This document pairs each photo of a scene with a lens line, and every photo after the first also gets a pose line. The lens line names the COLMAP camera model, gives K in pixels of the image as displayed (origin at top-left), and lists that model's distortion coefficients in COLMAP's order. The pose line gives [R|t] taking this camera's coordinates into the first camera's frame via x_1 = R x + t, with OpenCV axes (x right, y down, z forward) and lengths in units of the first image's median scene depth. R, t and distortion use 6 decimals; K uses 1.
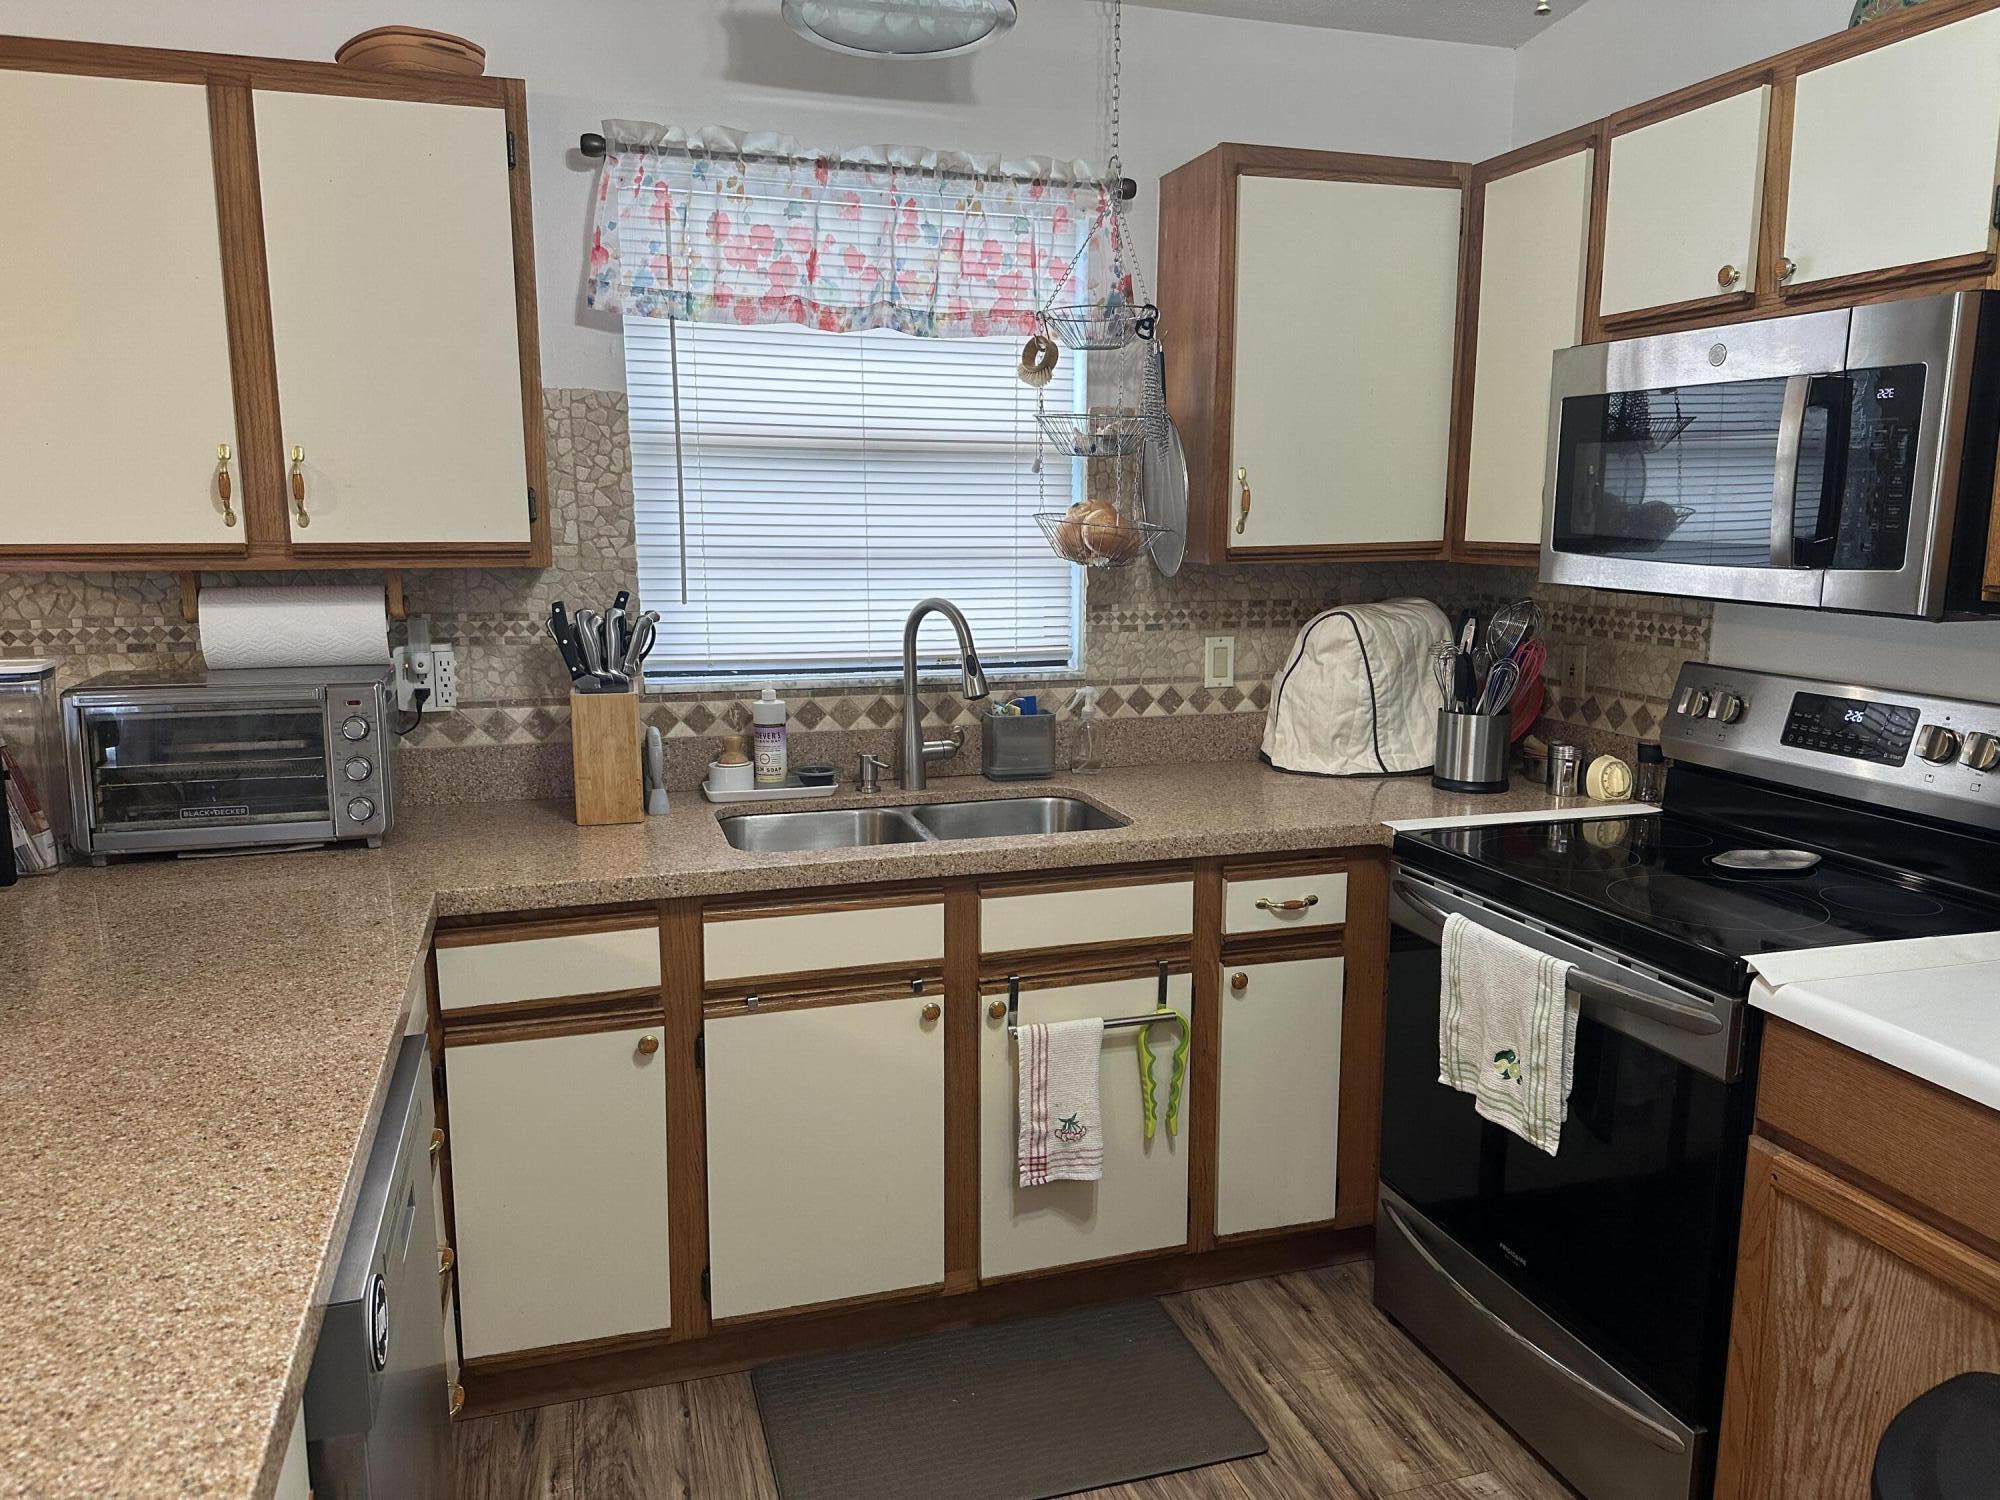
lens RADIAL K [[1408.3, 0, 1000.0], [0, 1408.3, 750.0], [0, 0, 1]] dist [0.128471, -0.170977]
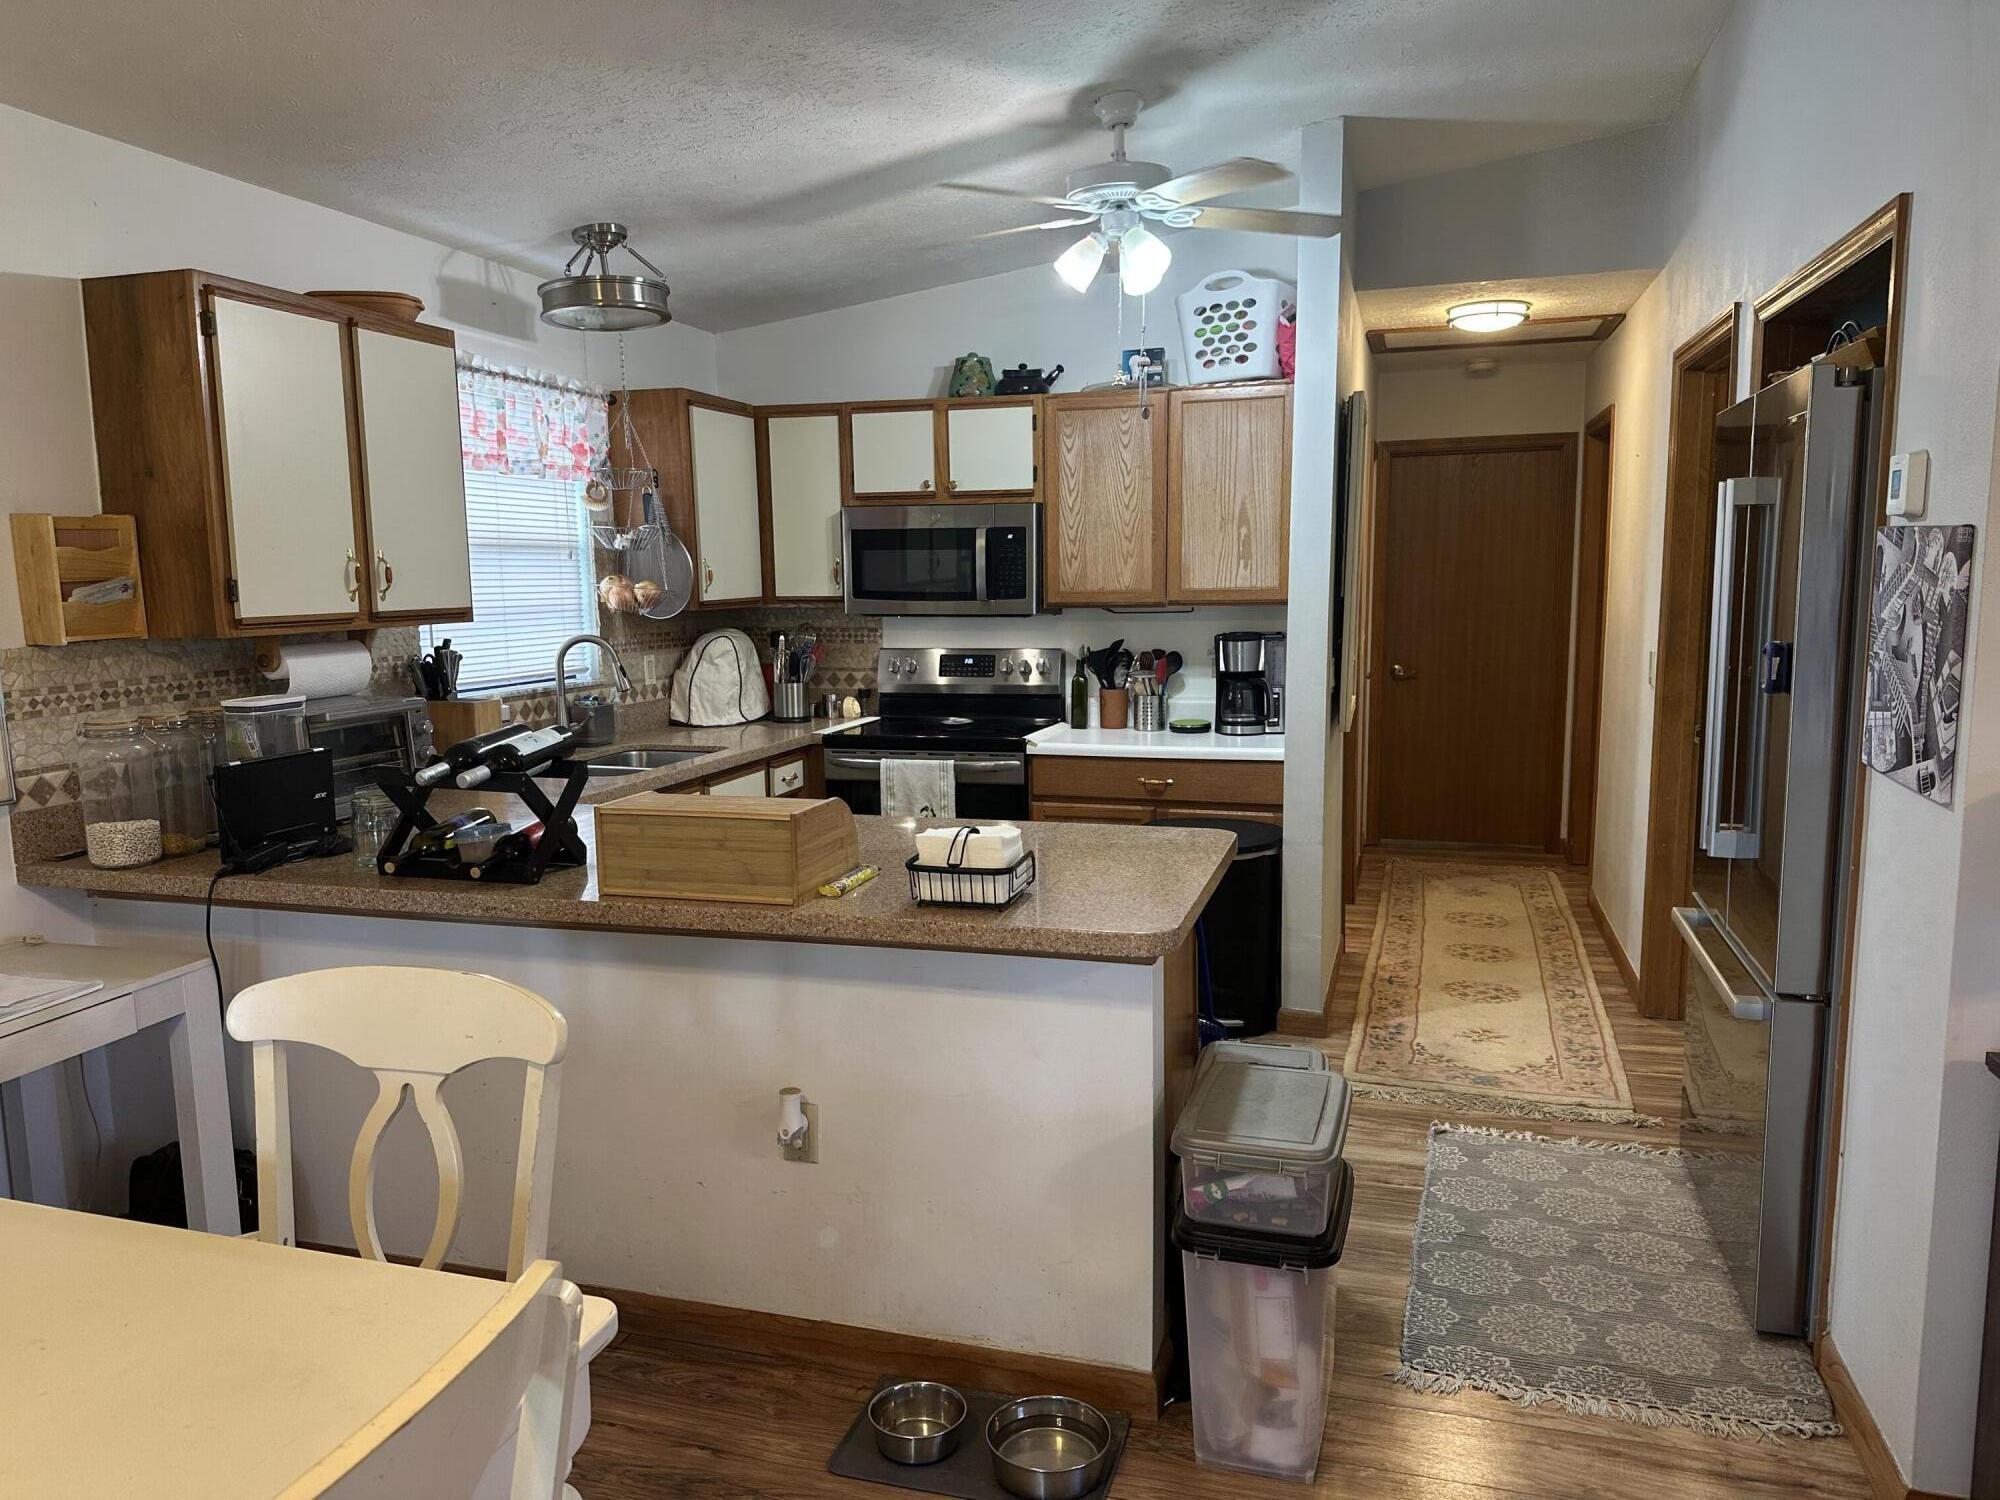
lens RADIAL K [[1408.3, 0, 1000.0], [0, 1408.3, 750.0], [0, 0, 1]] dist [0.128471, -0.170977]
pose [[0.559240, -0.115863, 0.820869, -1.167453], [0.154330, 0.987426, 0.034230, 0.045004], [-0.814514, 0.107542, 0.570089, -0.345325]]
